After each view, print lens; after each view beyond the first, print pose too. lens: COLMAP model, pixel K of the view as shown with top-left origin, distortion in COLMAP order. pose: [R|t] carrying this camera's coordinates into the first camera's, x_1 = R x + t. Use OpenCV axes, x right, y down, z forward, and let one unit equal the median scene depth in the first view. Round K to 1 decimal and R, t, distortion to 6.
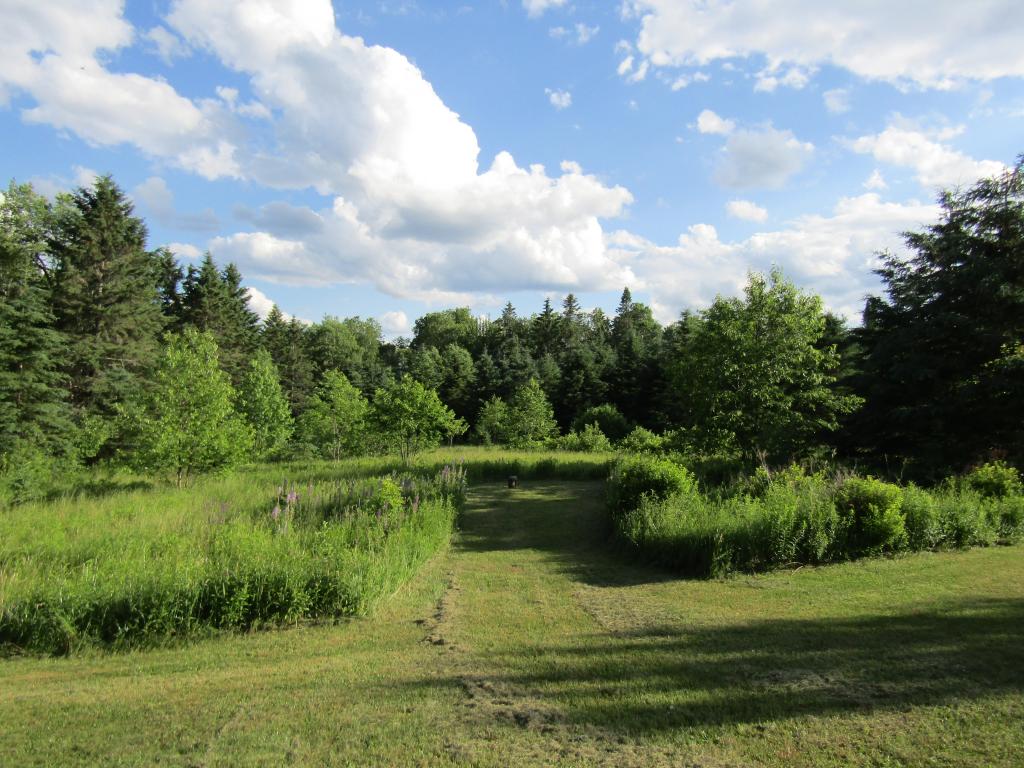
lens RADIAL K [[733.7, 0, 512.0], [0, 733.7, 384.0], [0, 0, 1]] dist [0.000811, 0.004579]
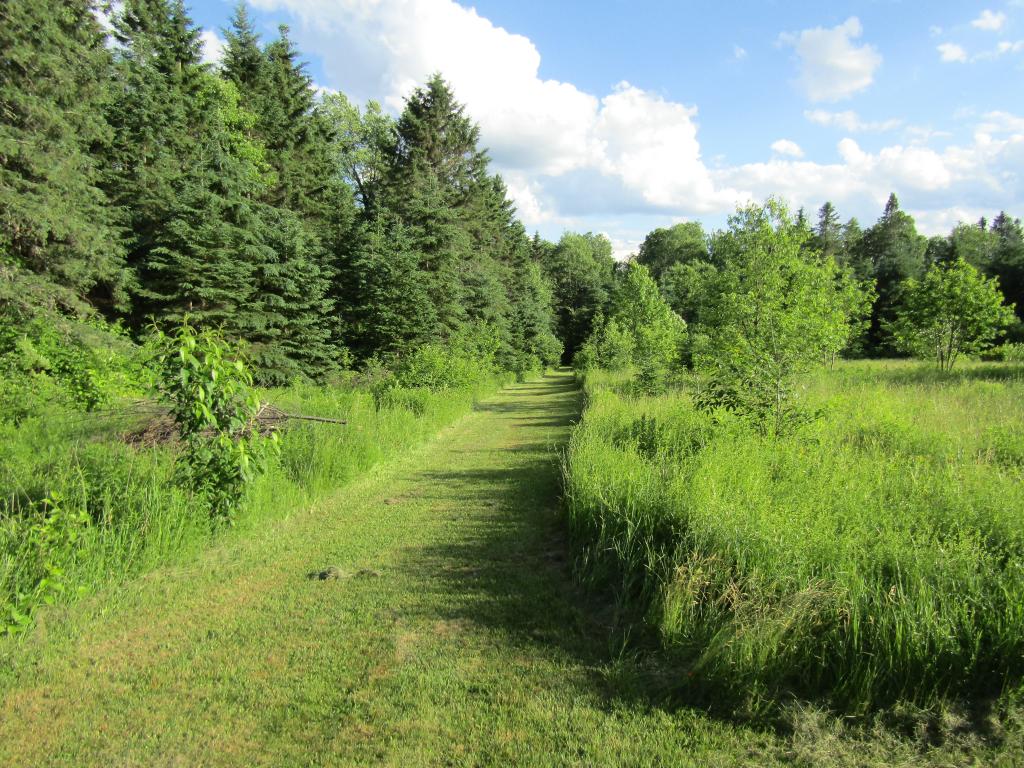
lens RADIAL K [[727.9, 0, 512.0], [0, 727.9, 384.0], [0, 0, 1]] dist [-0.004627, -0.000595]
pose [[0.979108, 0.021983, -0.202151, -0.170764], [-0.001567, 0.994926, 0.100600, 0.016531], [0.203337, -0.098182, 0.974174, 0.035298]]
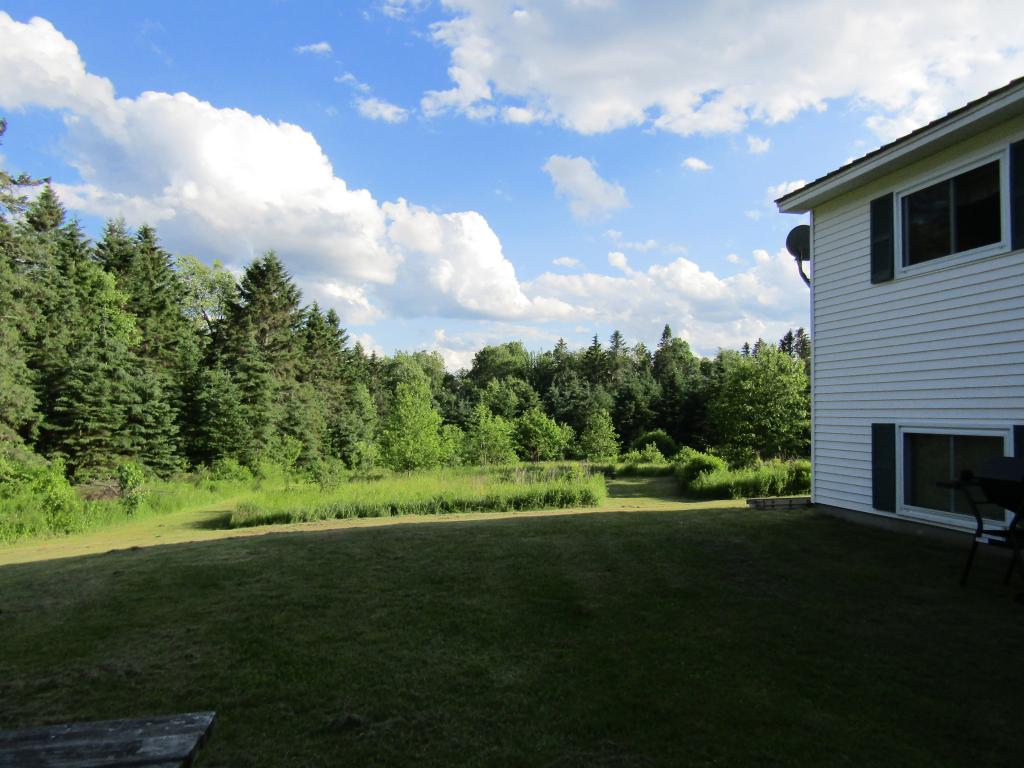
lens RADIAL K [[751.0, 0, 512.0], [0, 751.0, 384.0], [0, 0, 1]] dist [-0.045604, 0.147594]
pose [[0.999189, 0.002798, -0.040176, -0.047582], [-0.004163, 0.999416, -0.033923, -0.003776], [0.040058, 0.034062, 0.998617, -0.201451]]
